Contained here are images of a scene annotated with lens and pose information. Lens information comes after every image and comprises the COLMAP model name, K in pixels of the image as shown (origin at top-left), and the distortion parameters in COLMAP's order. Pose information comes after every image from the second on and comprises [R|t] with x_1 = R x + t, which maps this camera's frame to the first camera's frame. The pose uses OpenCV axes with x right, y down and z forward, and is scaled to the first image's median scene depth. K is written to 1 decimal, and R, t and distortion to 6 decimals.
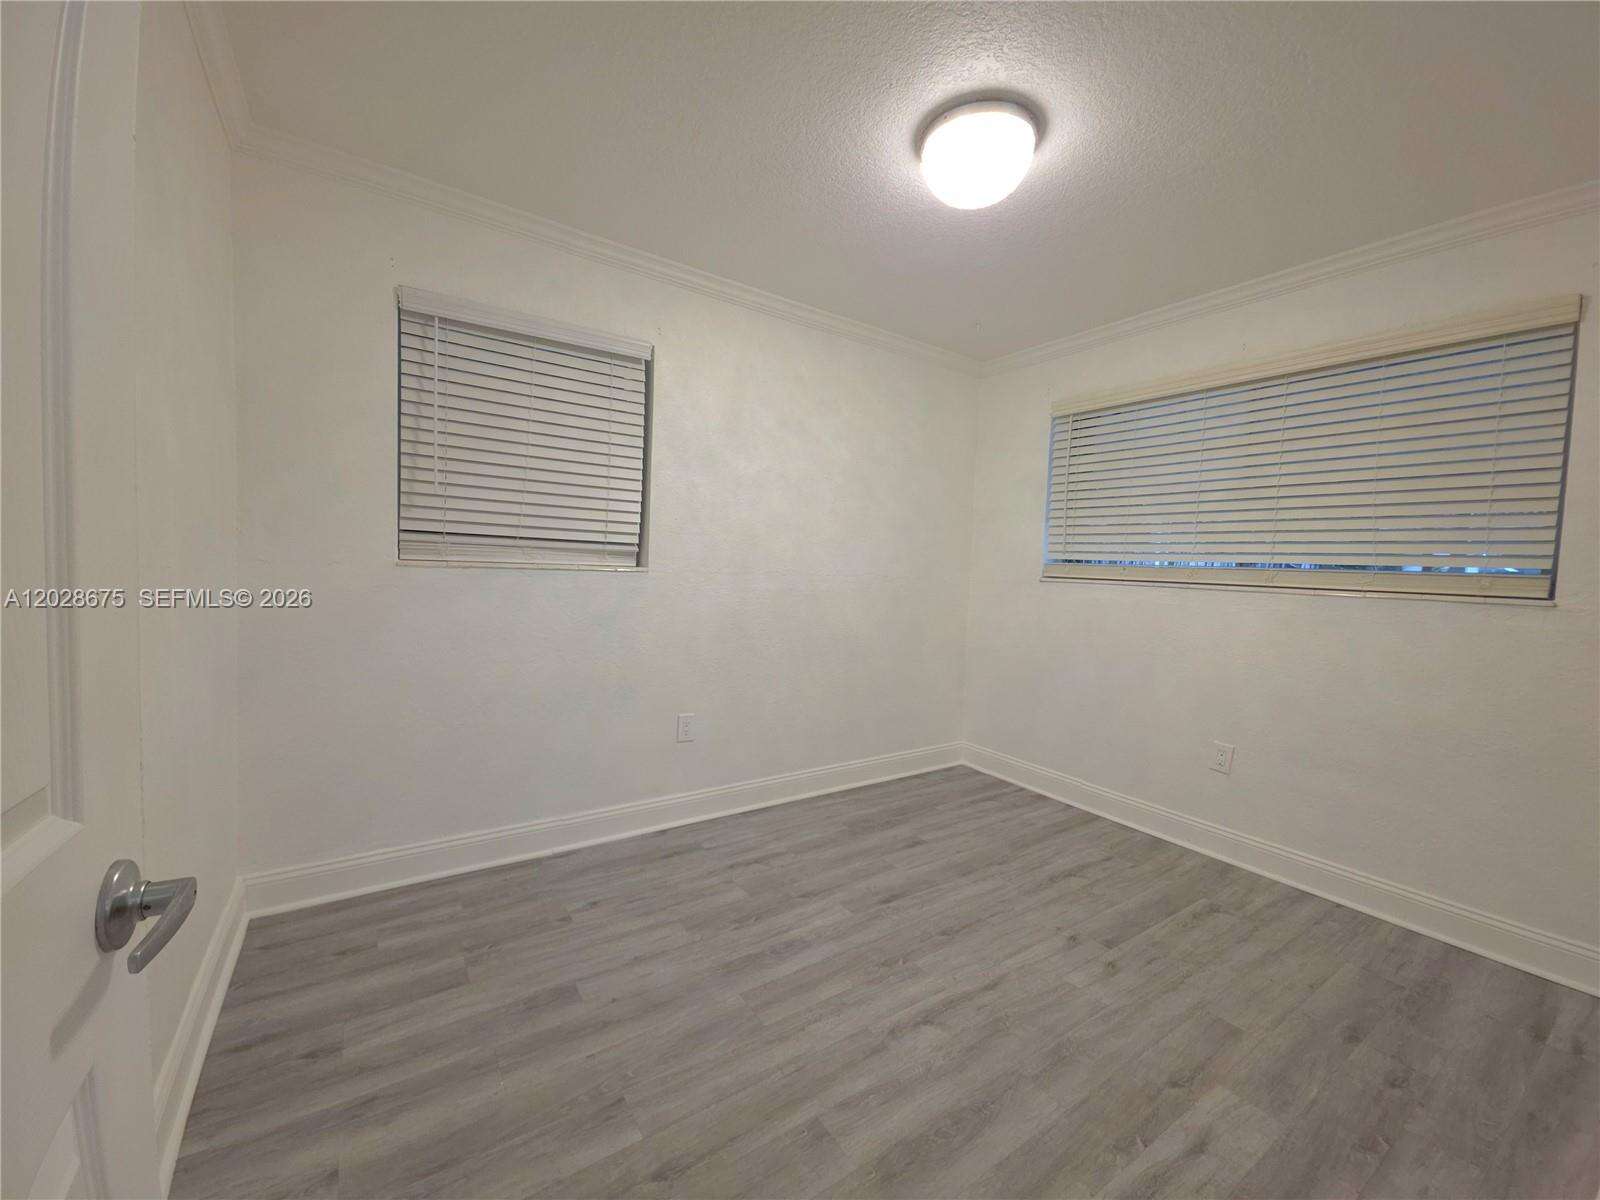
lens RADIAL K [[634.2, 0, 804.6], [0, 634.2, 600.4], [0, 0, 1]] dist [0.012948, -0.006065]
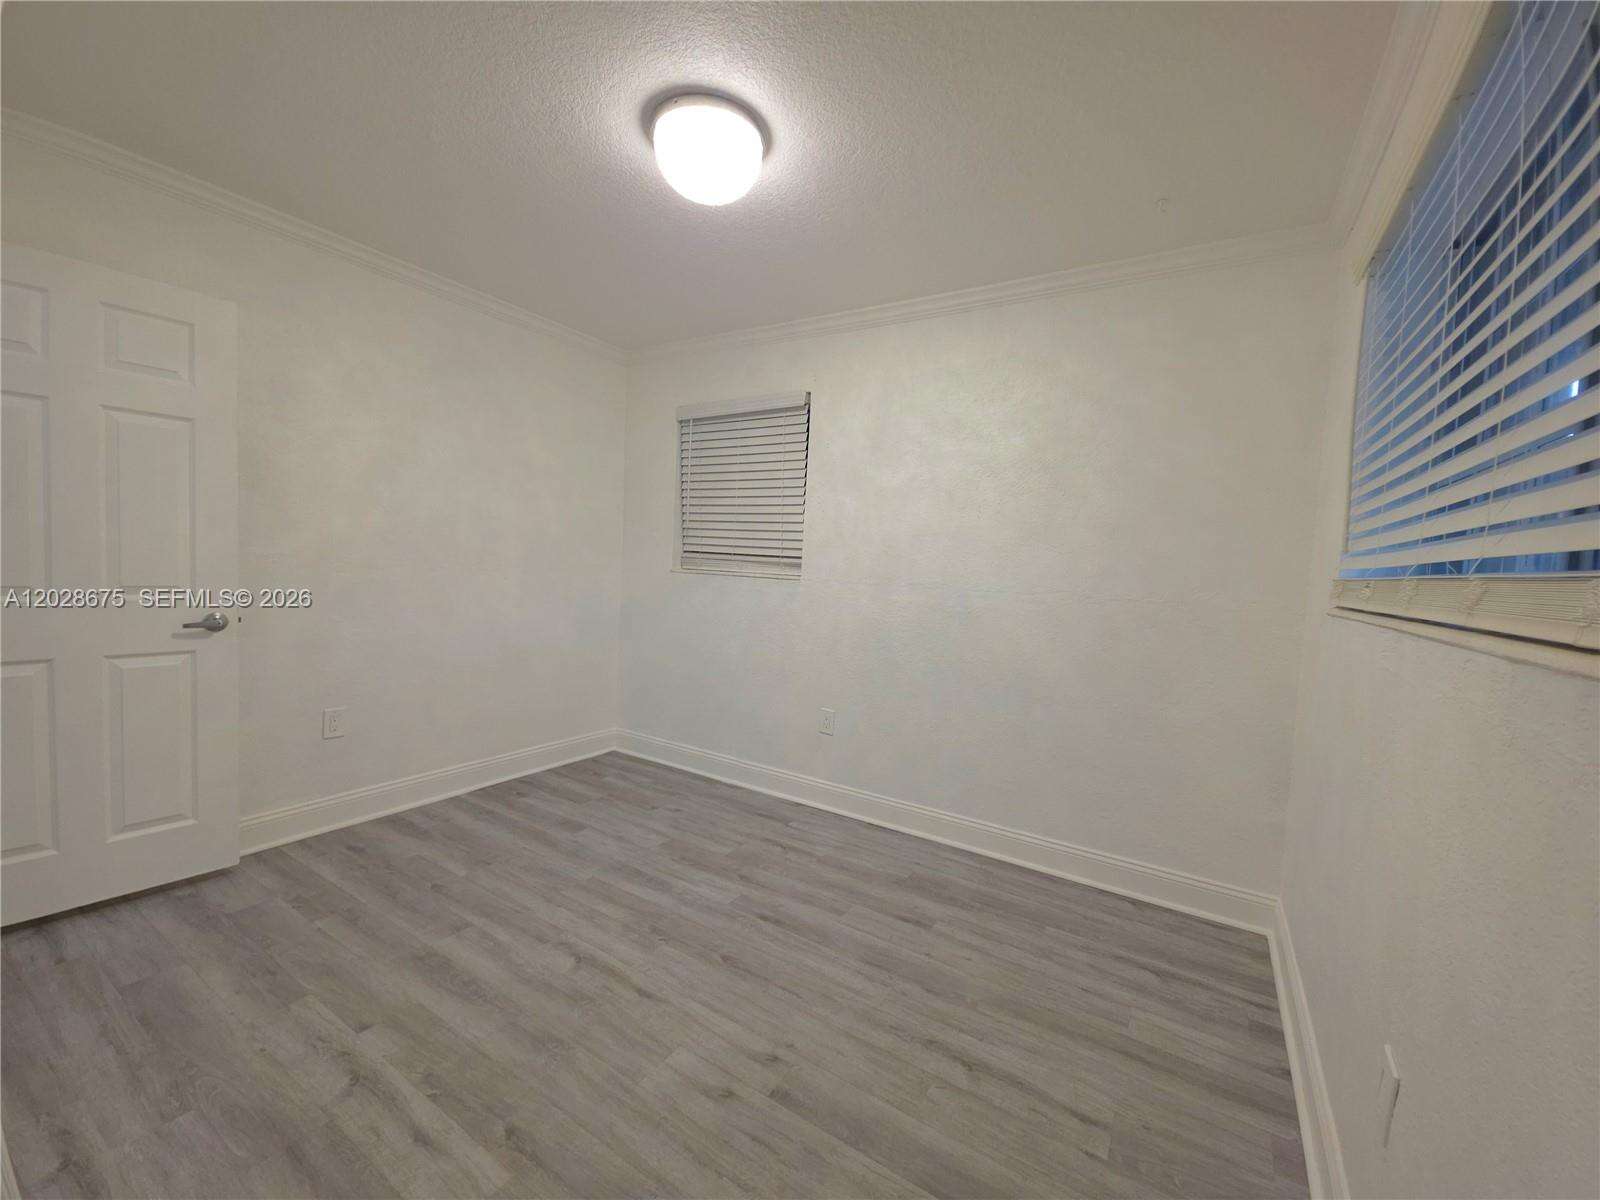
lens RADIAL K [[634.2, 0, 808.7], [0, 634.2, 601.0], [0, 0, 1]] dist [0.012948, -0.006065]
pose [[0.404948, 0.034388, -0.913693, 1.032660], [-0.086930, 0.996214, -0.001033, -0.006831], [0.910198, 0.079846, 0.406404, 0.646452]]
